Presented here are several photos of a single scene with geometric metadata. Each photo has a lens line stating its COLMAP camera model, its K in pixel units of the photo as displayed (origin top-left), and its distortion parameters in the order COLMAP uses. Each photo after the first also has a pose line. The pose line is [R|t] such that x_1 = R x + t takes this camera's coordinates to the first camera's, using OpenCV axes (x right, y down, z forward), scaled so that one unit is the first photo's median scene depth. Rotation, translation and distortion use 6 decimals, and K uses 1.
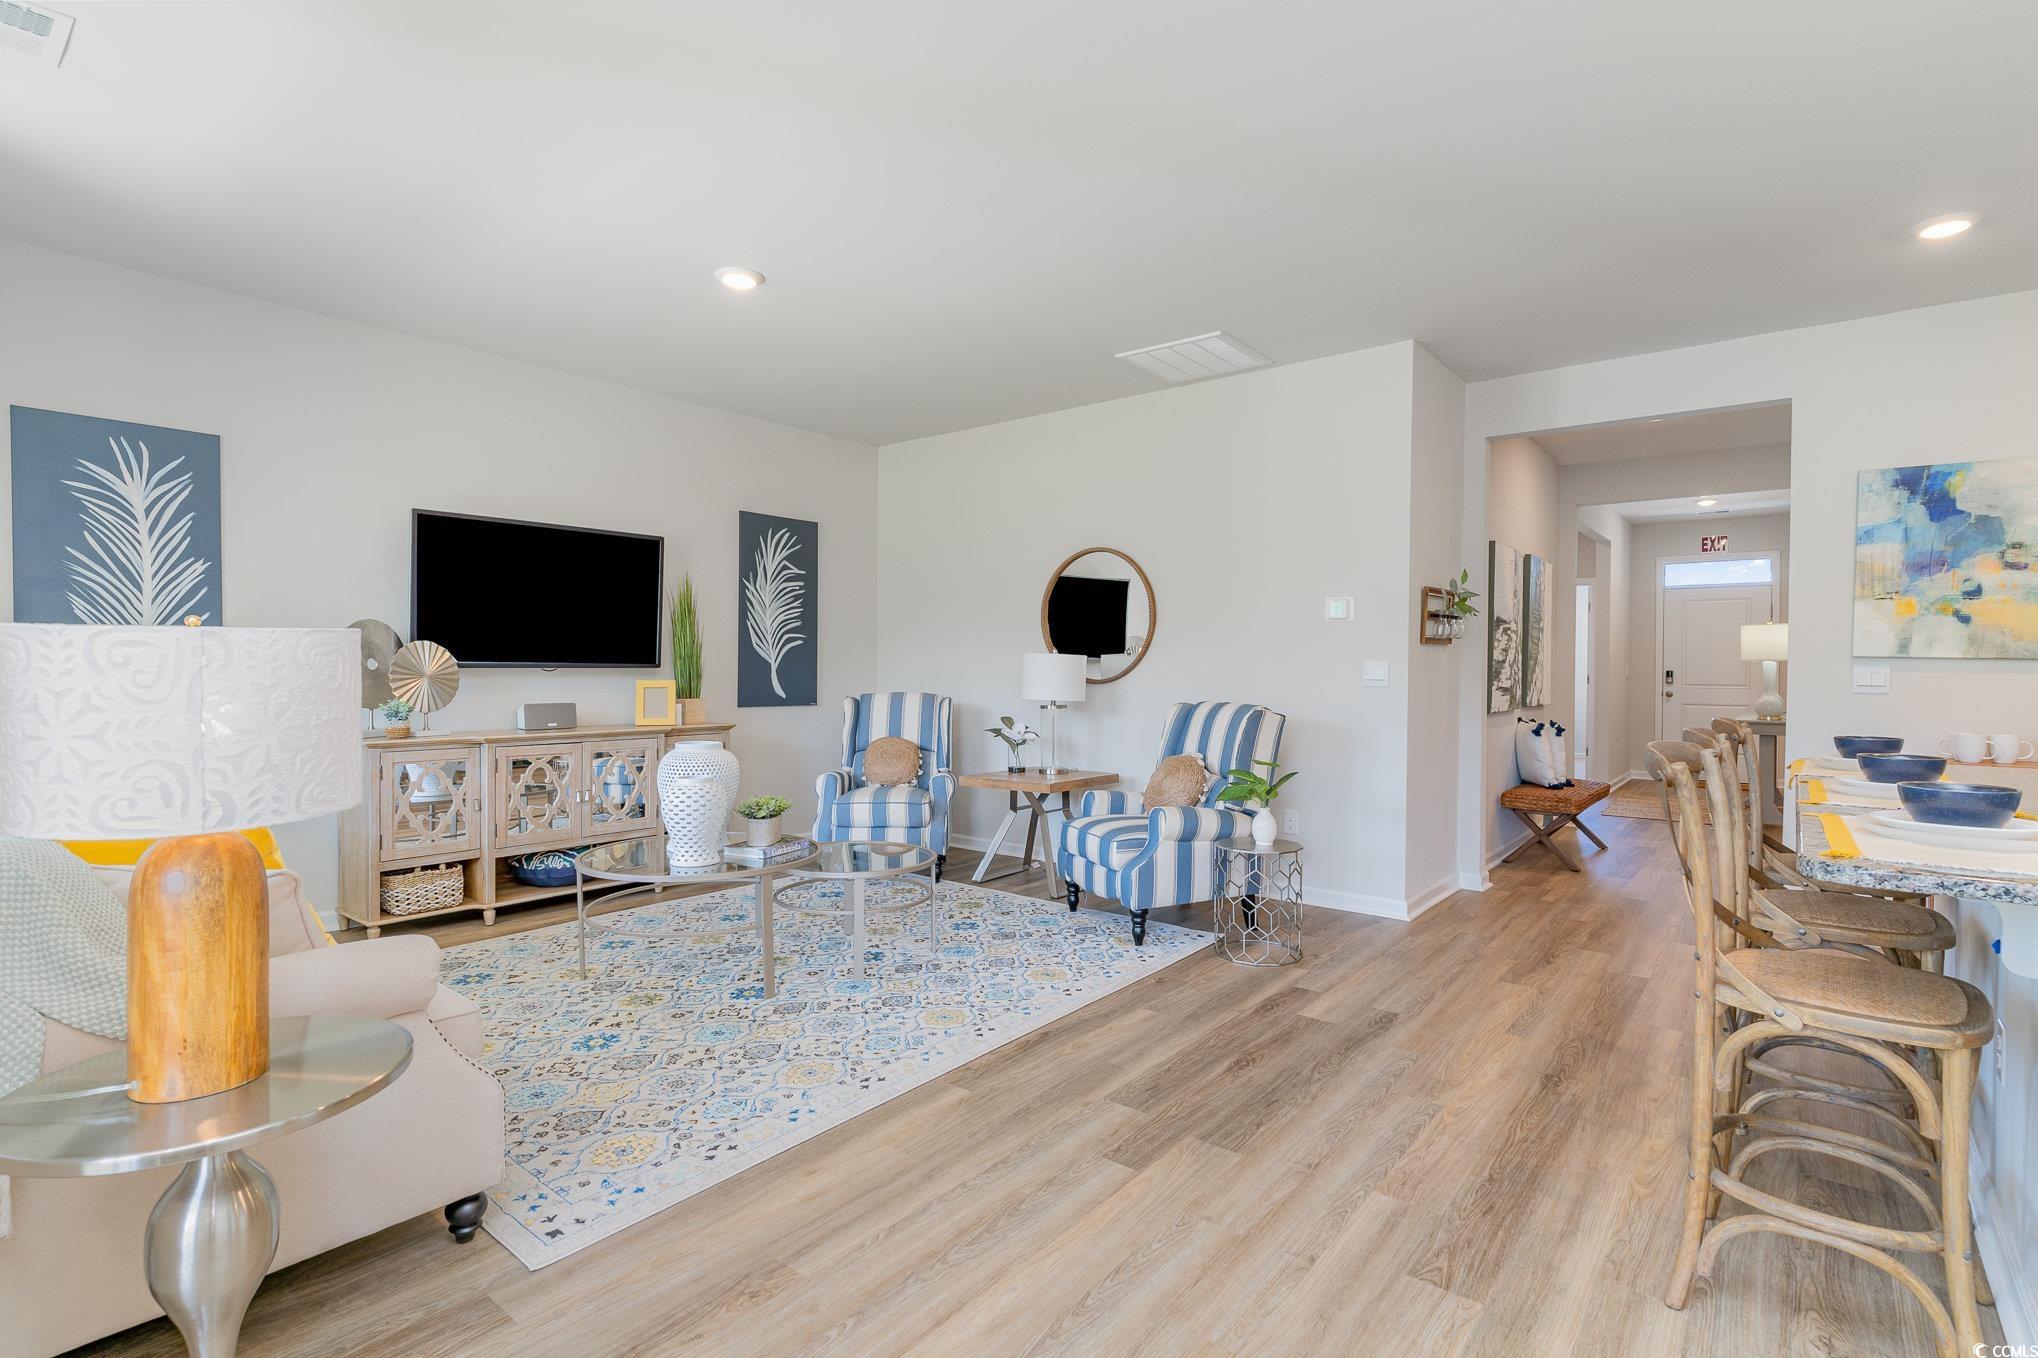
lens RADIAL K [[971.4, 0, 1013.3], [0, 971.4, 673.9], [0, 0, 1]] dist [-0.000627, -0.000471]
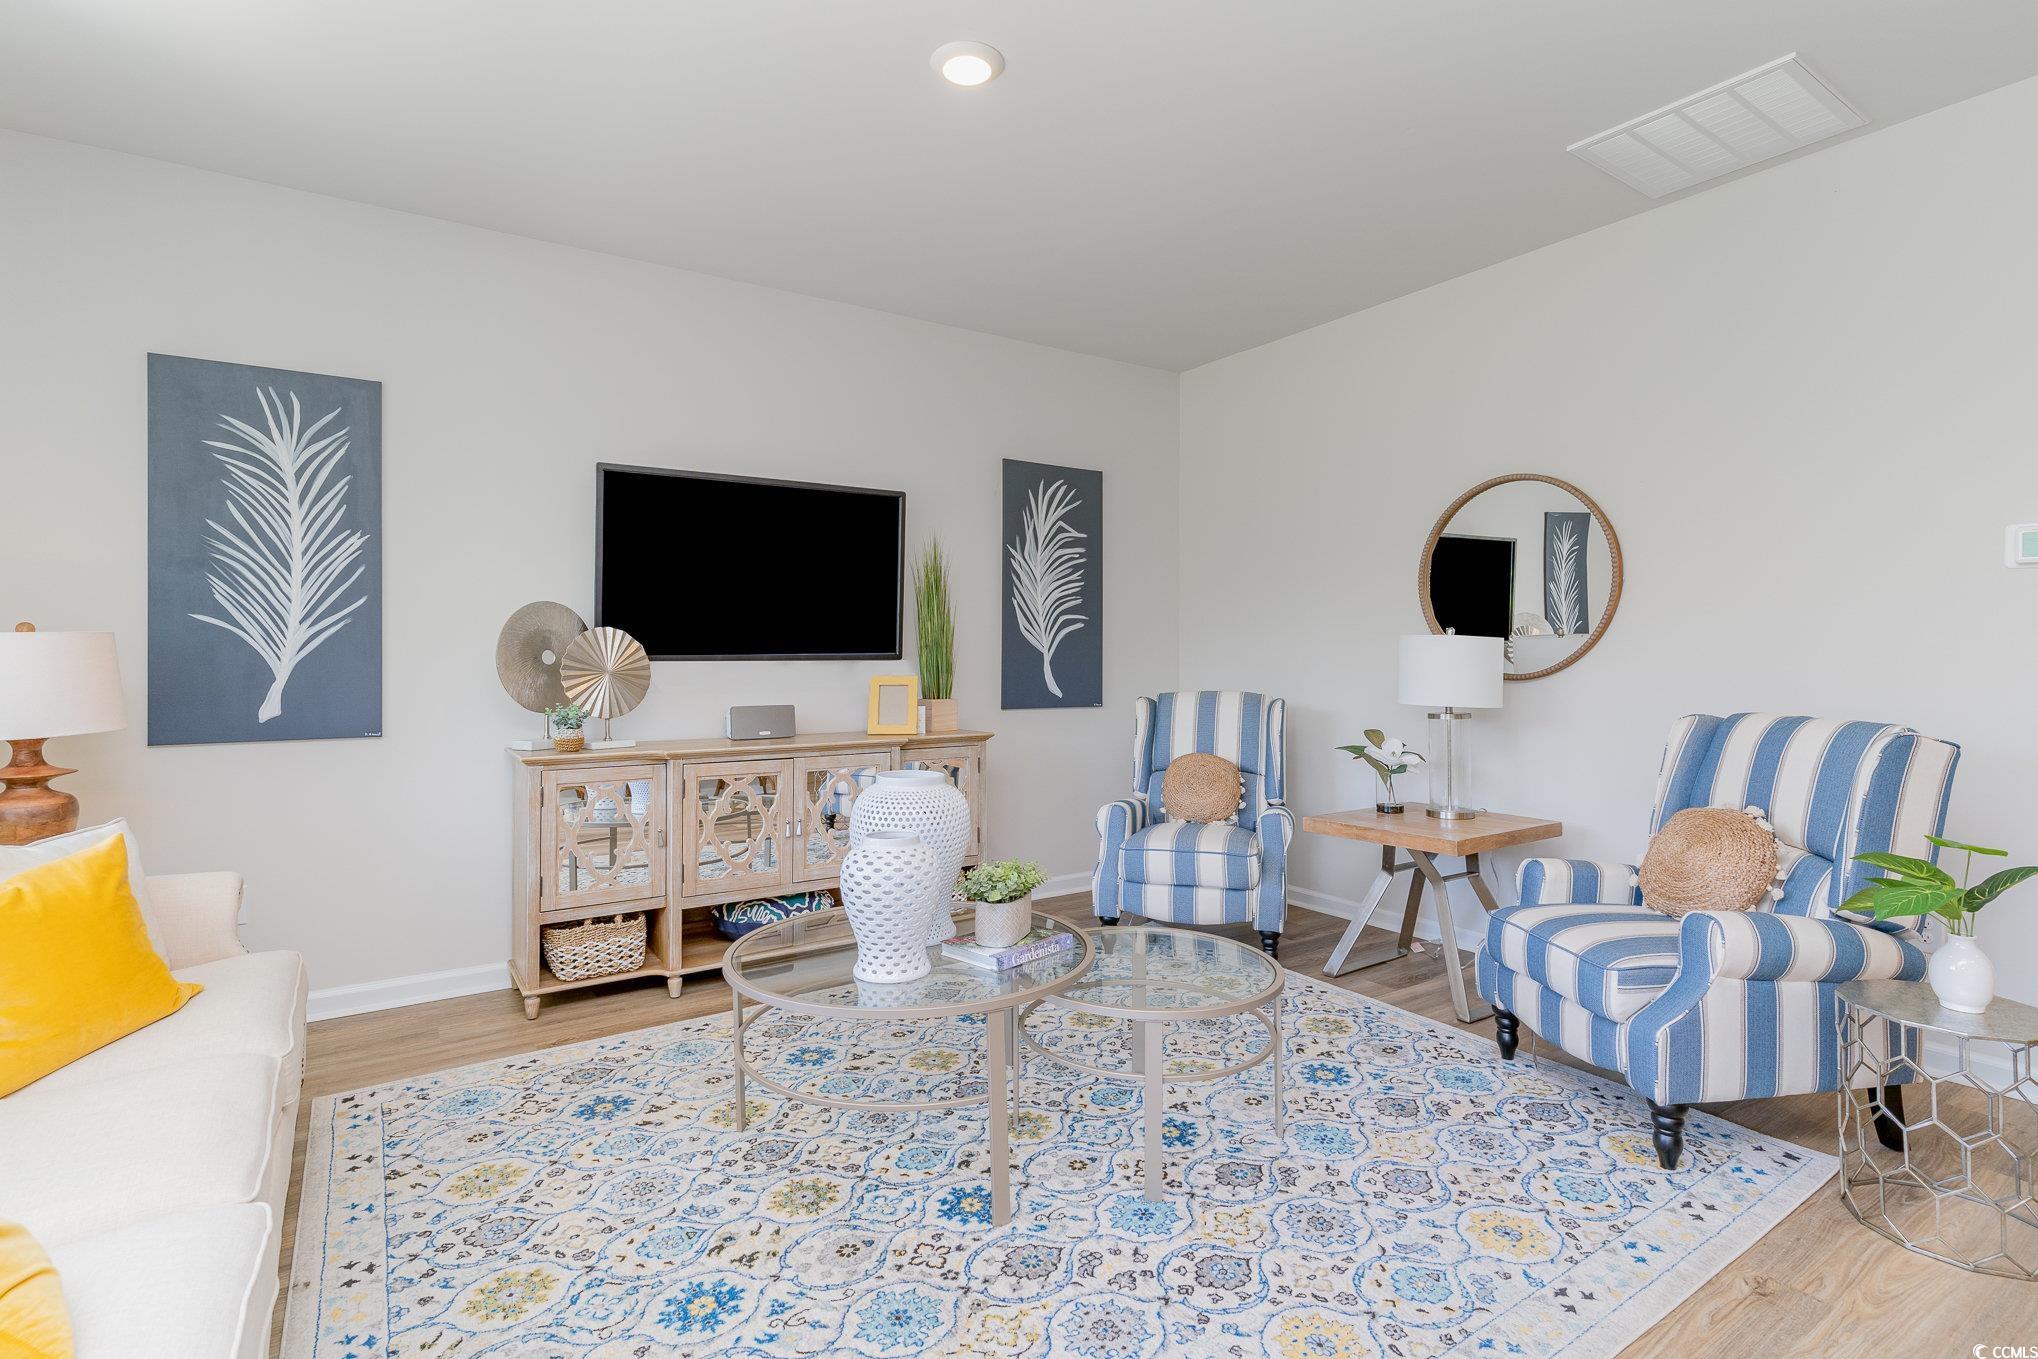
lens RADIAL K [[971.4, 0, 1013.3], [0, 971.4, 674.4], [0, 0, 1]] dist [-0.000627, -0.000471]
pose [[0.953320, -0.000656, -0.301962, -0.053260], [0.004167, 0.999931, 0.010982, -0.003554], [0.301934, -0.011728, 0.953257, 0.356455]]
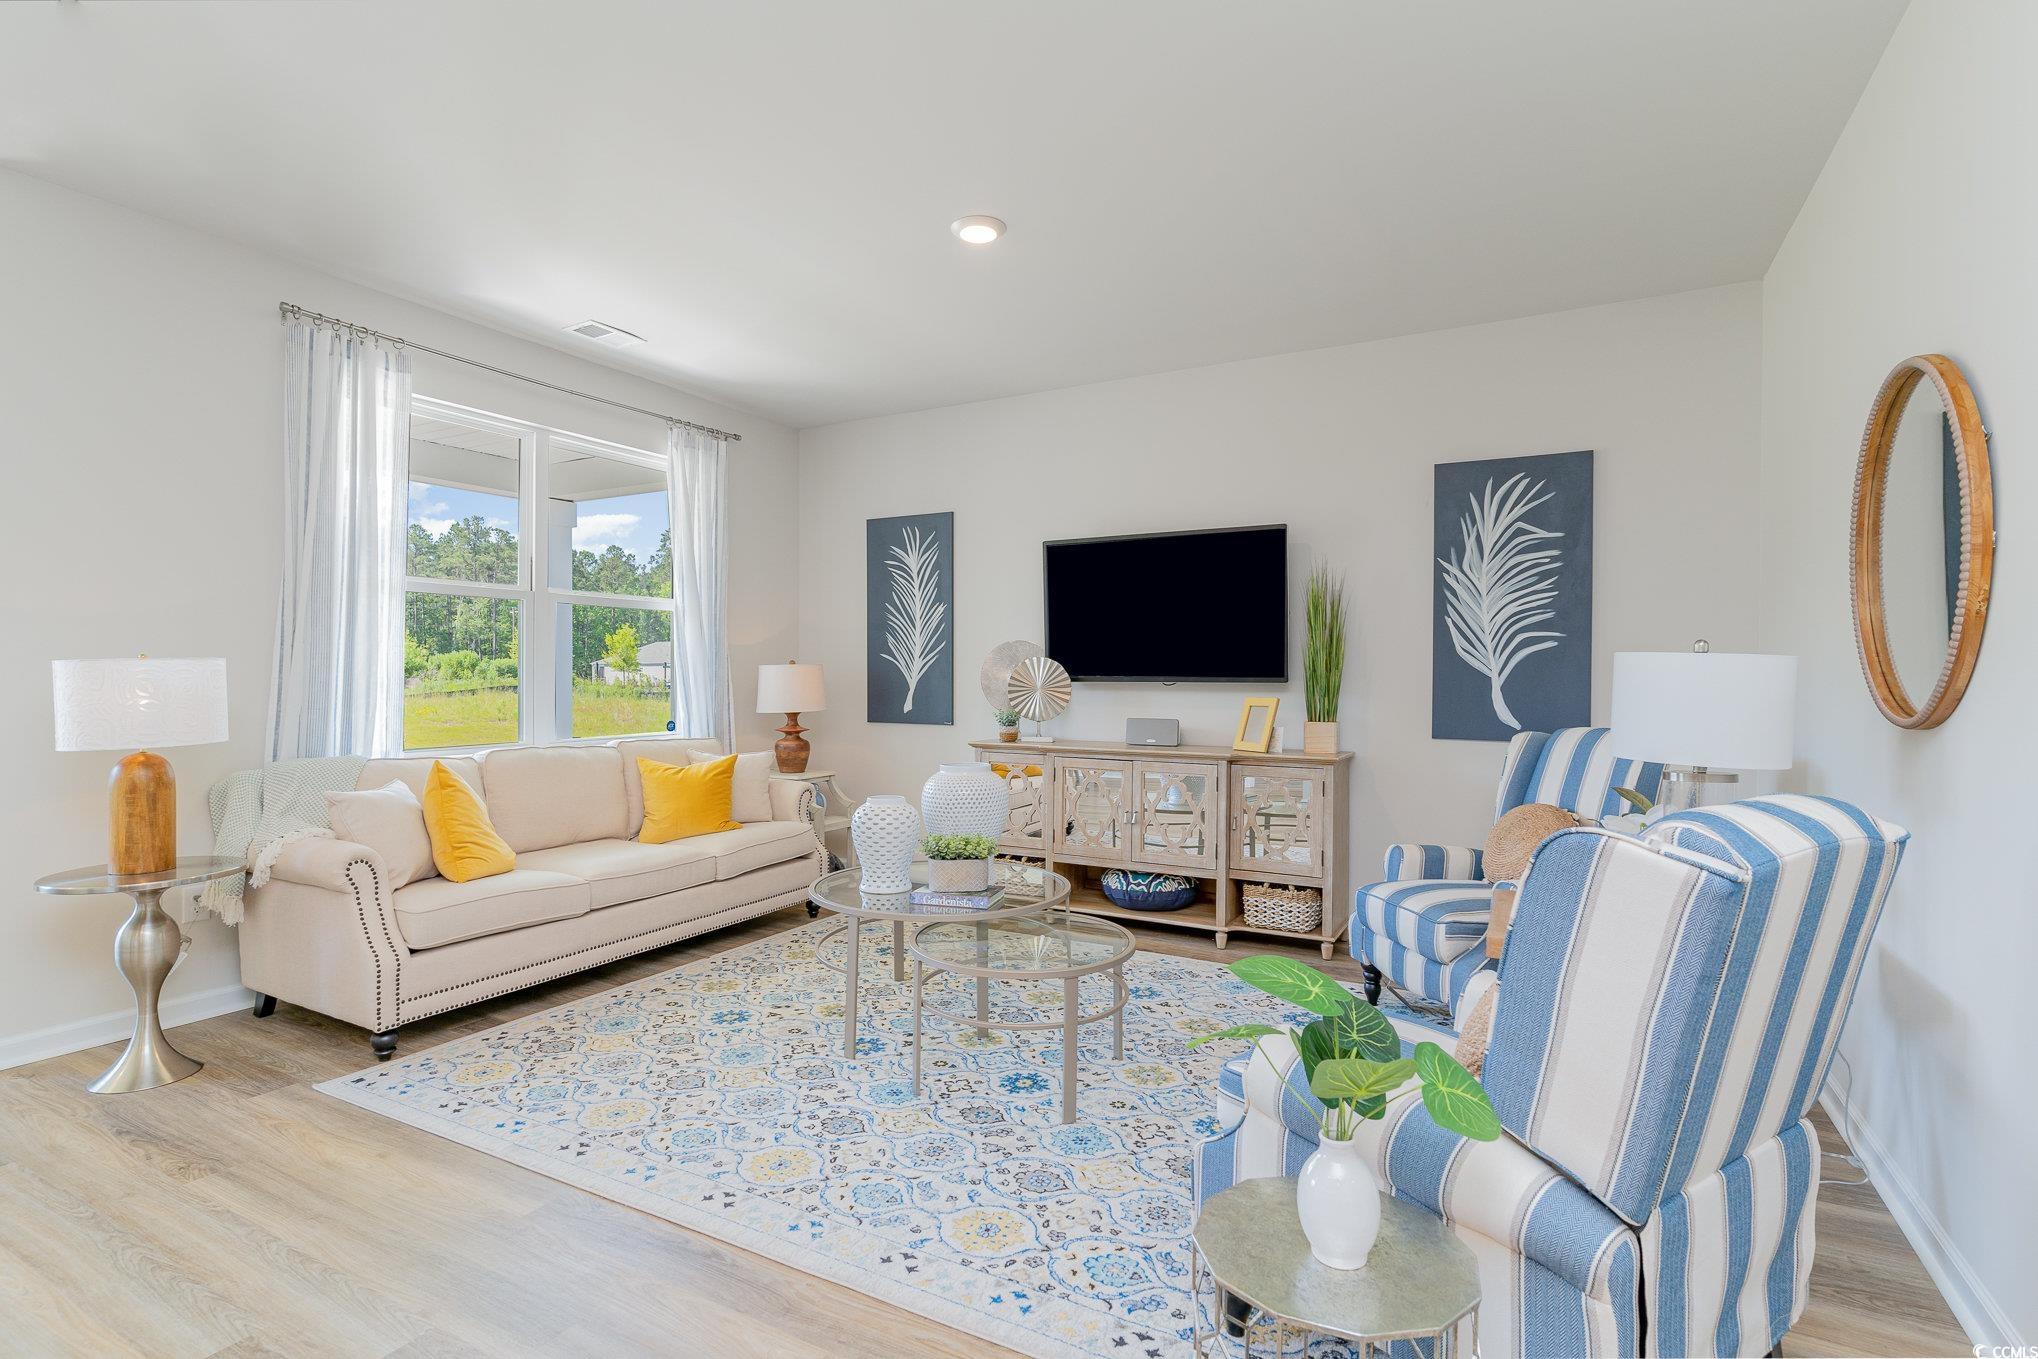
lens RADIAL K [[968.2, 0, 1018.3], [0, 968.2, 691.2], [0, 0, 1]] dist [-0.001114, -0.000299]
pose [[0.183870, 0.012022, -0.982877, 0.503544], [-0.011563, 0.999882, 0.010067, -0.006030], [0.982882, 0.009514, 0.183988, 0.785838]]
